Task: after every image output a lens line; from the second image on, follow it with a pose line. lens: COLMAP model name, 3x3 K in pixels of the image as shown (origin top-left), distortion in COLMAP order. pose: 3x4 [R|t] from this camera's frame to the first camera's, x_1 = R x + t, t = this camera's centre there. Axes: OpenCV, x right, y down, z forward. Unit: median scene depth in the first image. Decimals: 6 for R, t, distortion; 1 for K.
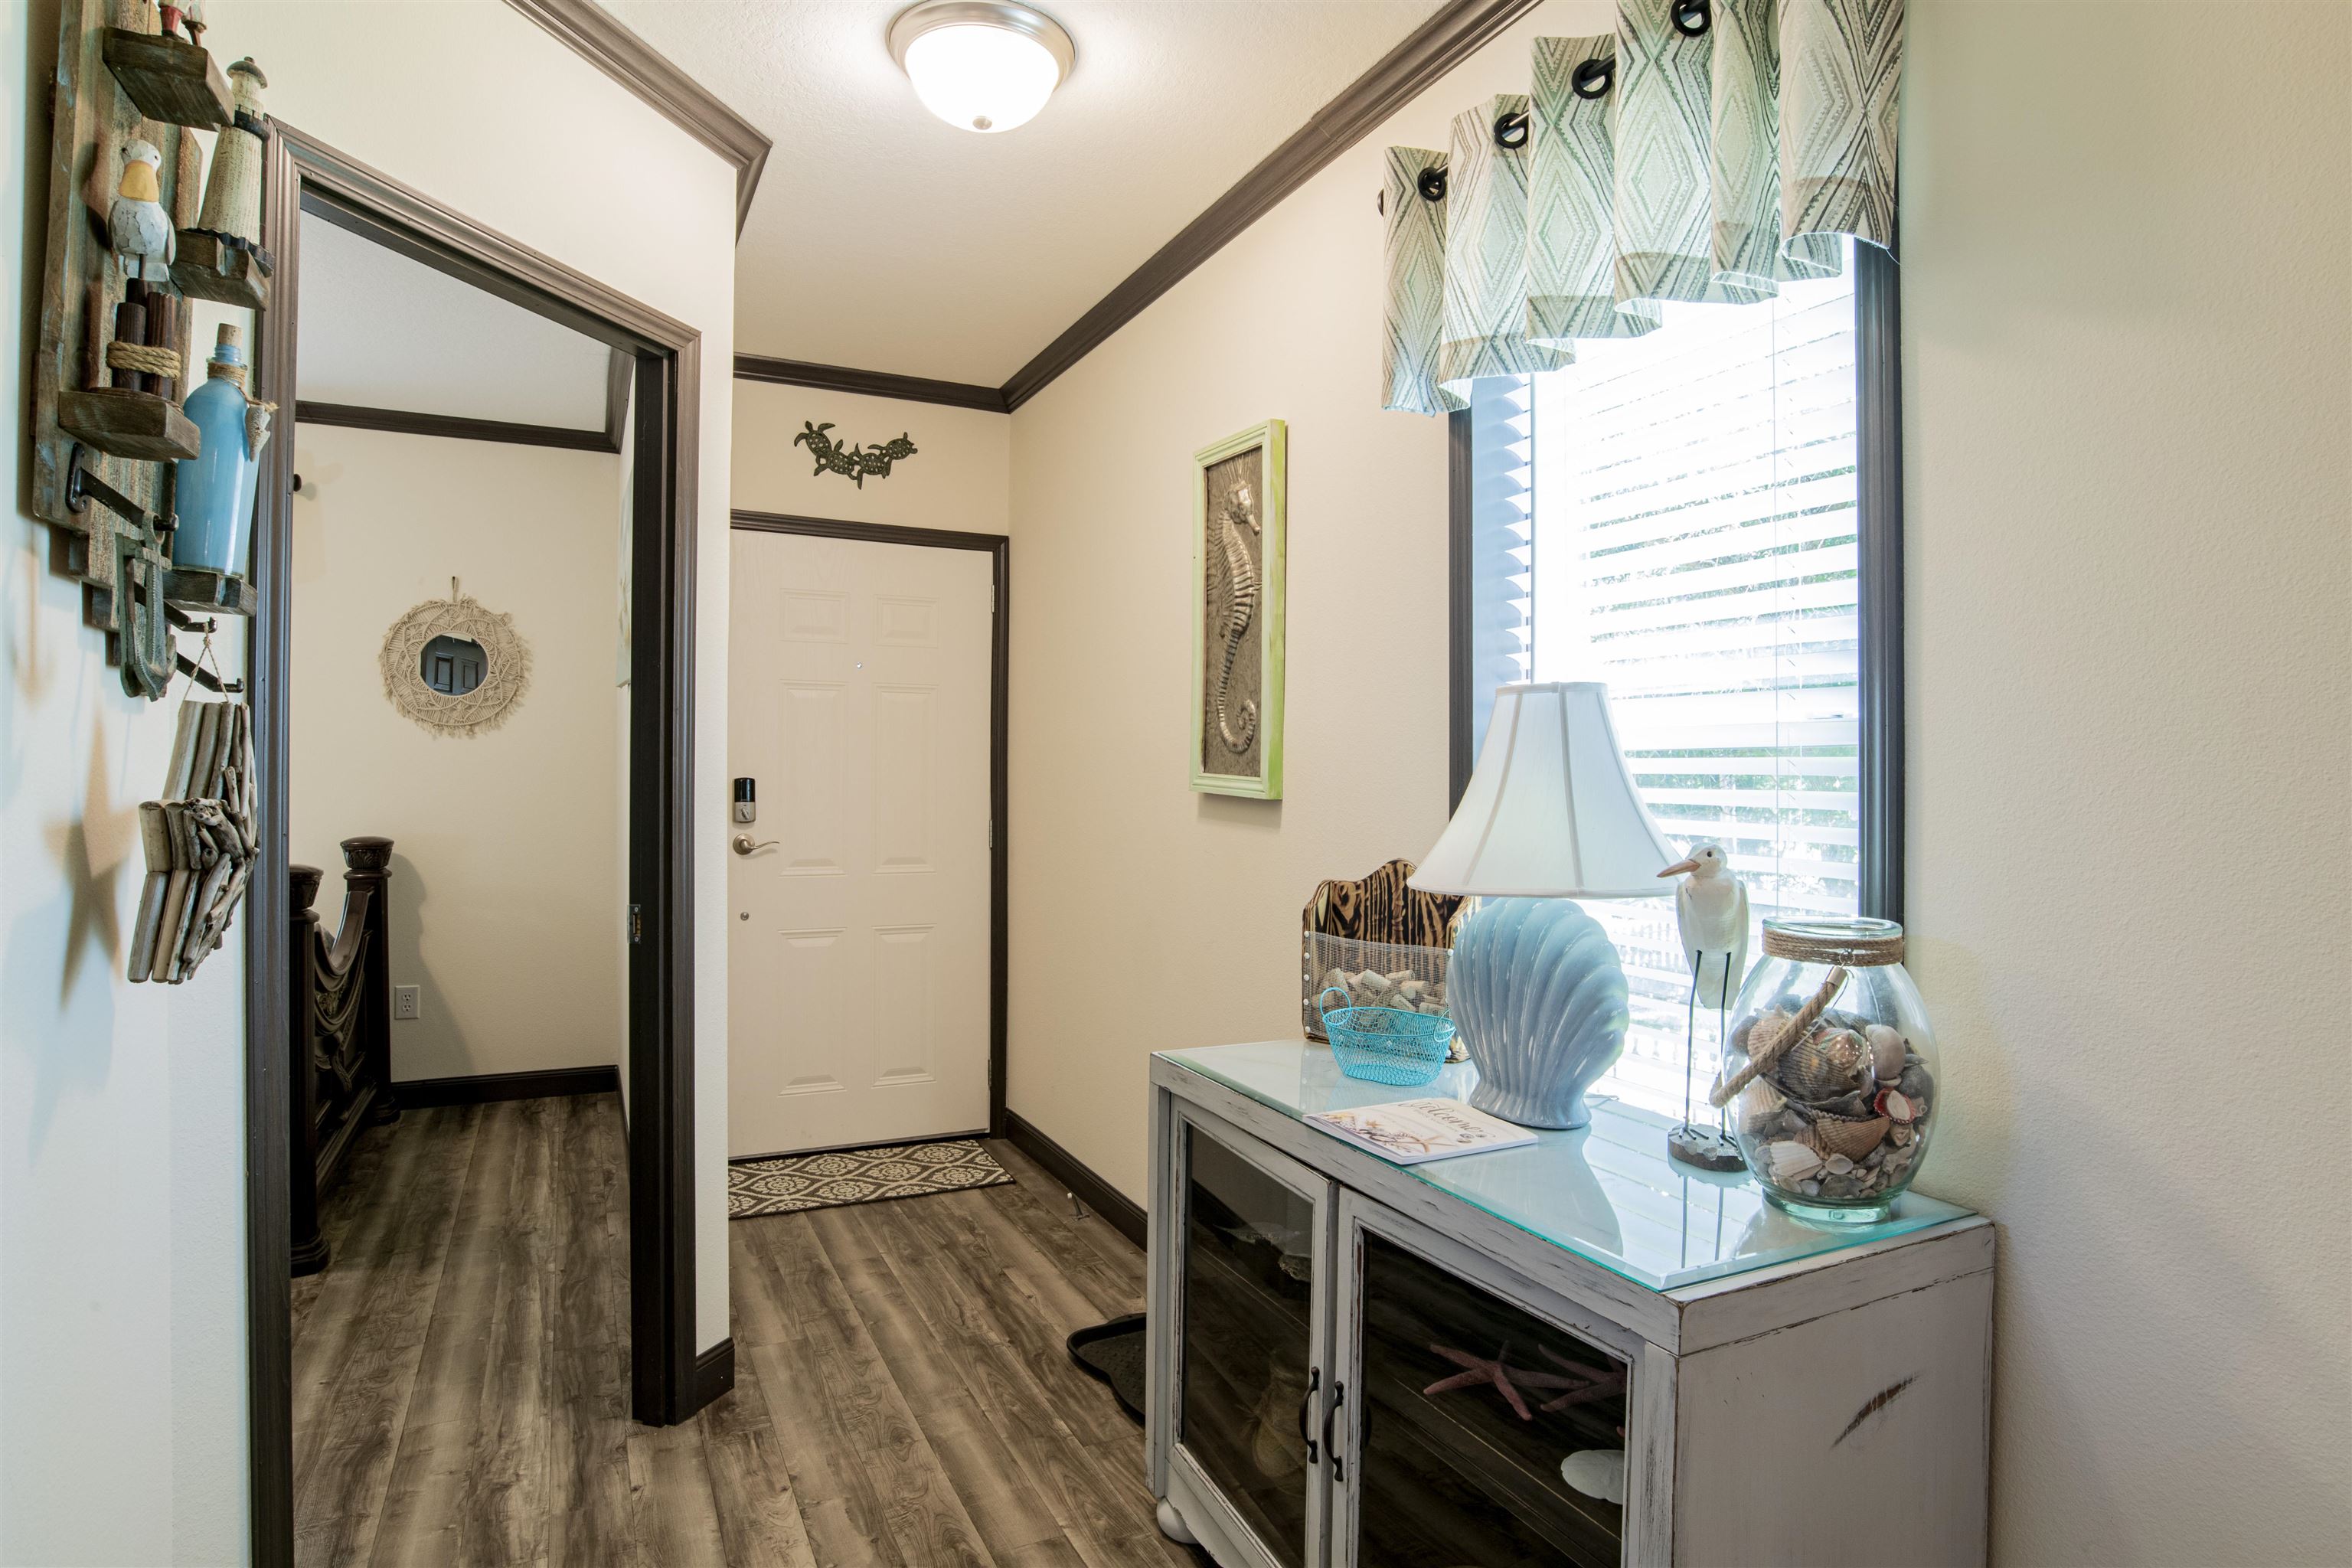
lens RADIAL K [[1330.4, 0, 1220.5], [0, 1330.4, 773.5], [0, 0, 1]] dist [-0.057633, 0.023794]
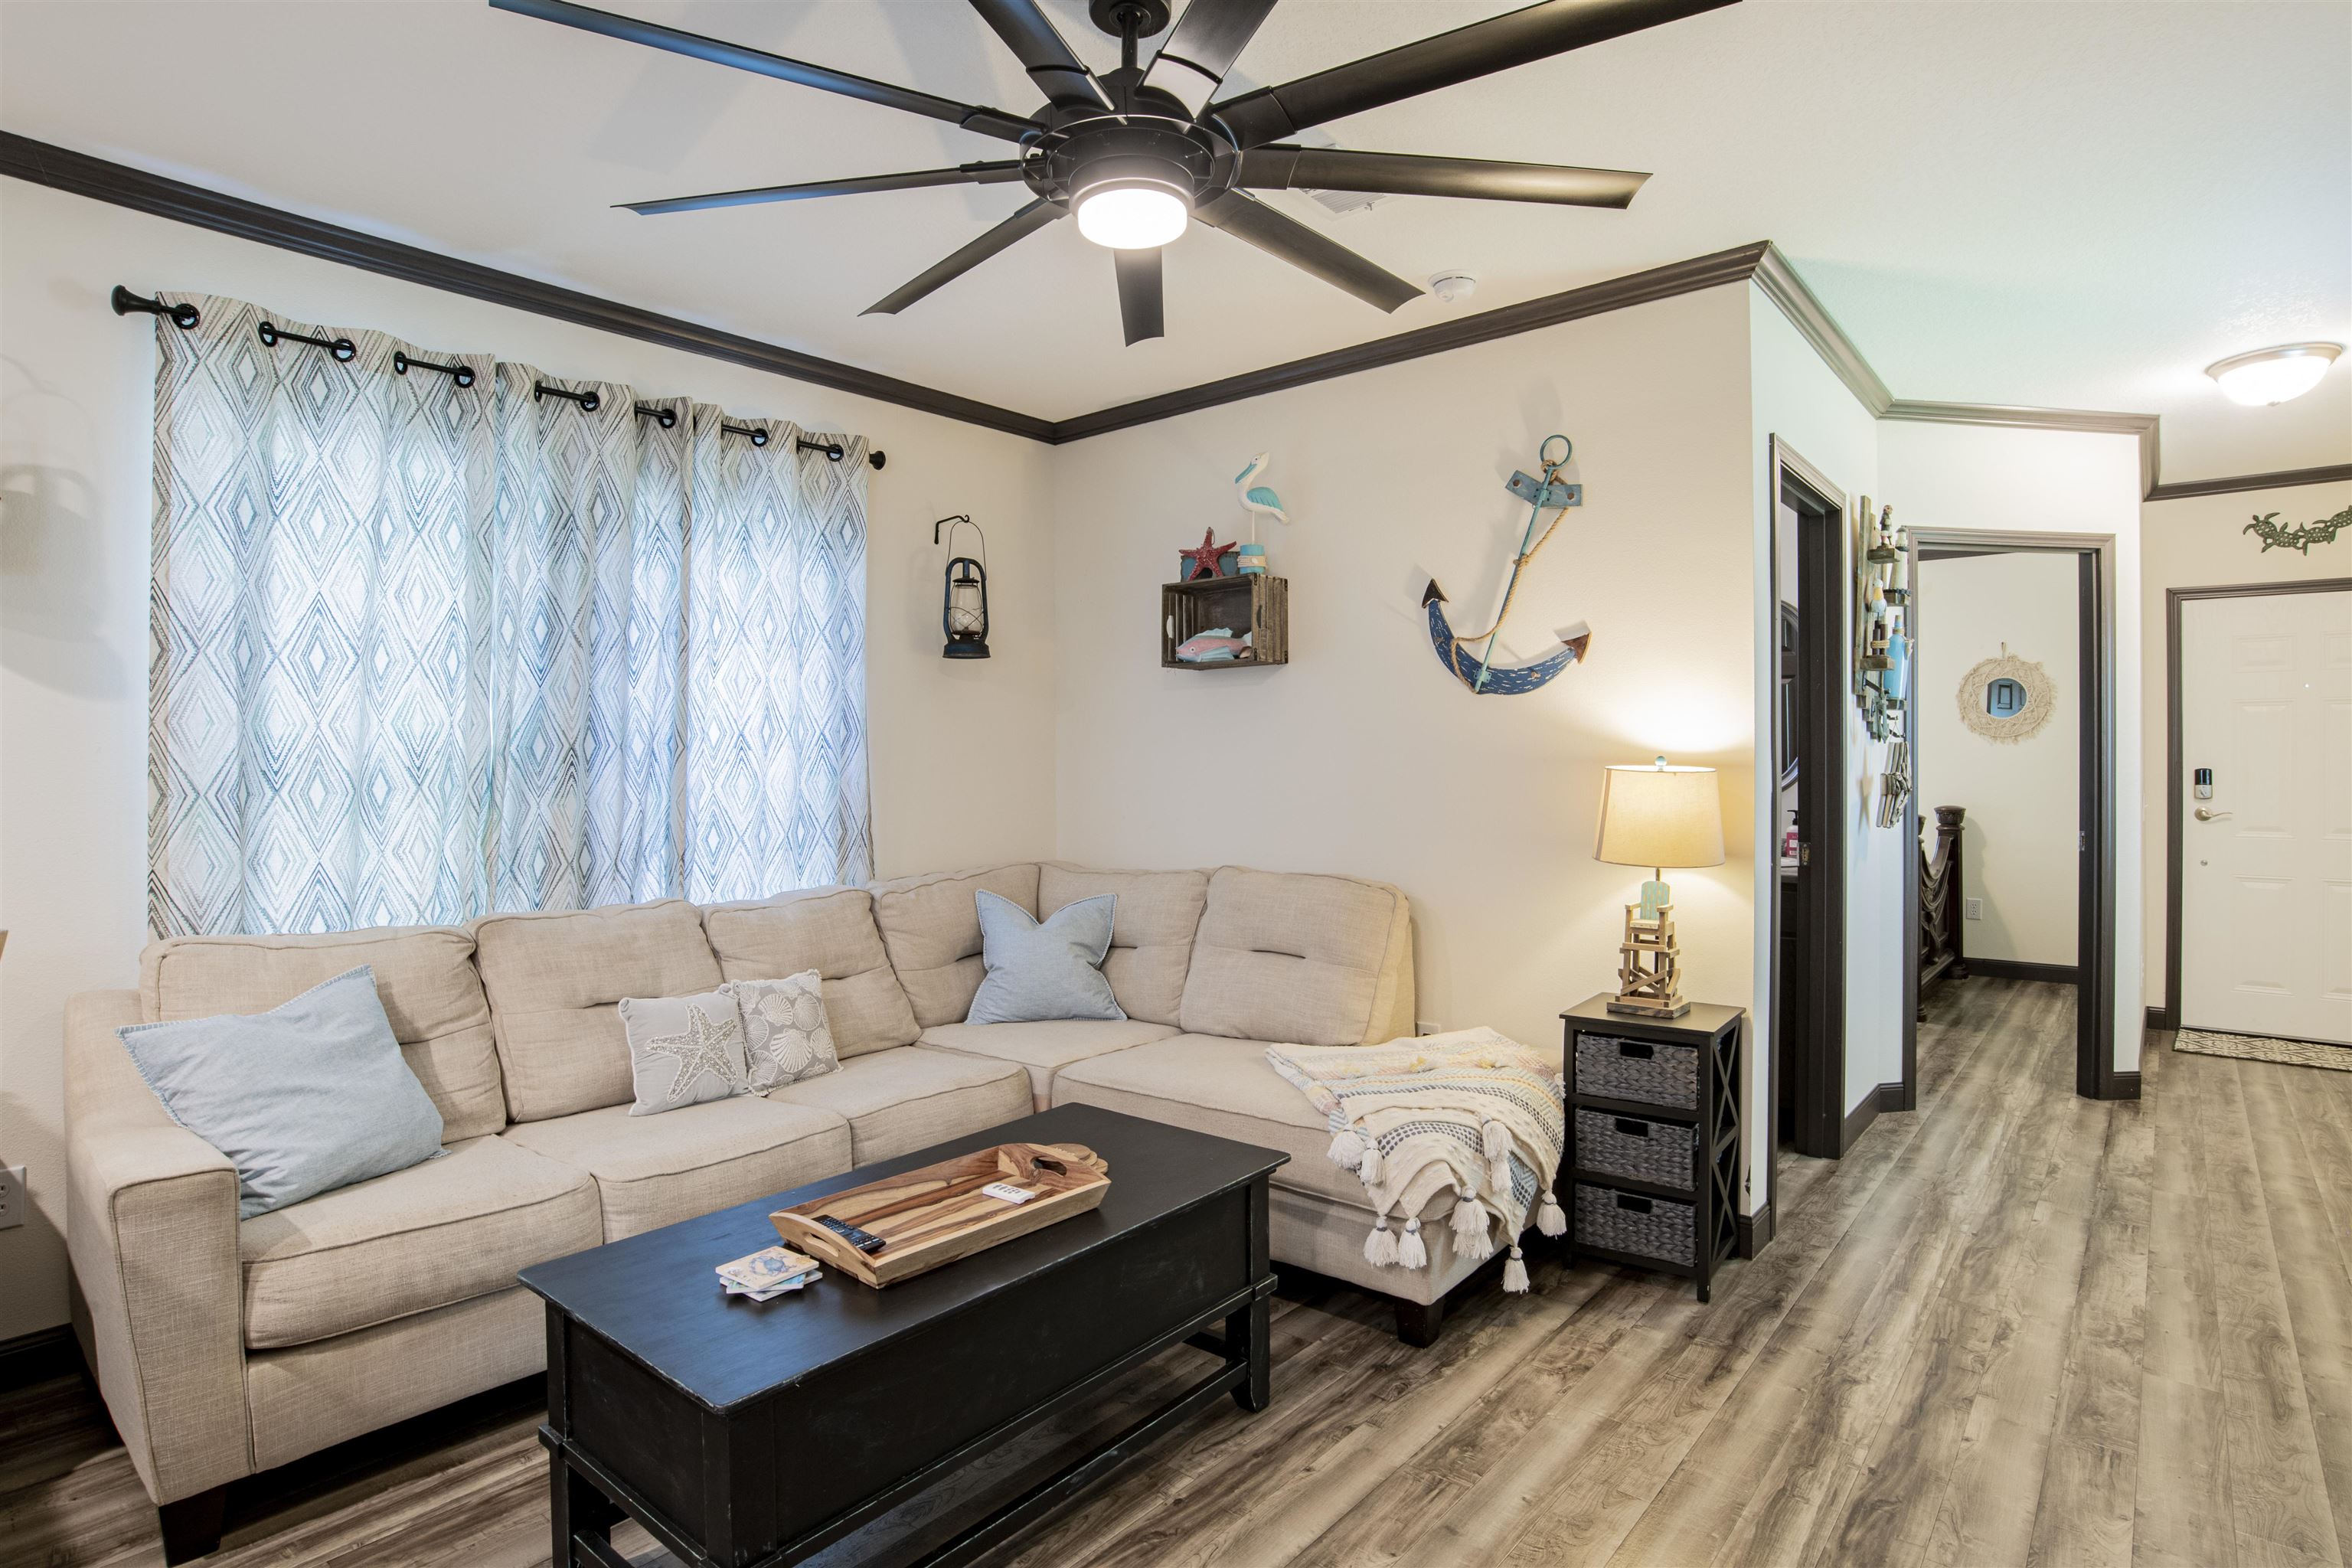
lens RADIAL K [[1240.2, 0, 1171.2], [0, 1240.2, 773.0], [0, 0, 1]] dist [-0.070051, 0.032299]
pose [[0.404902, -0.003264, -0.914354, 0.348031], [0.004803, 0.999987, -0.001442, 0.004301], [0.914347, -0.003808, 0.404913, -0.521623]]
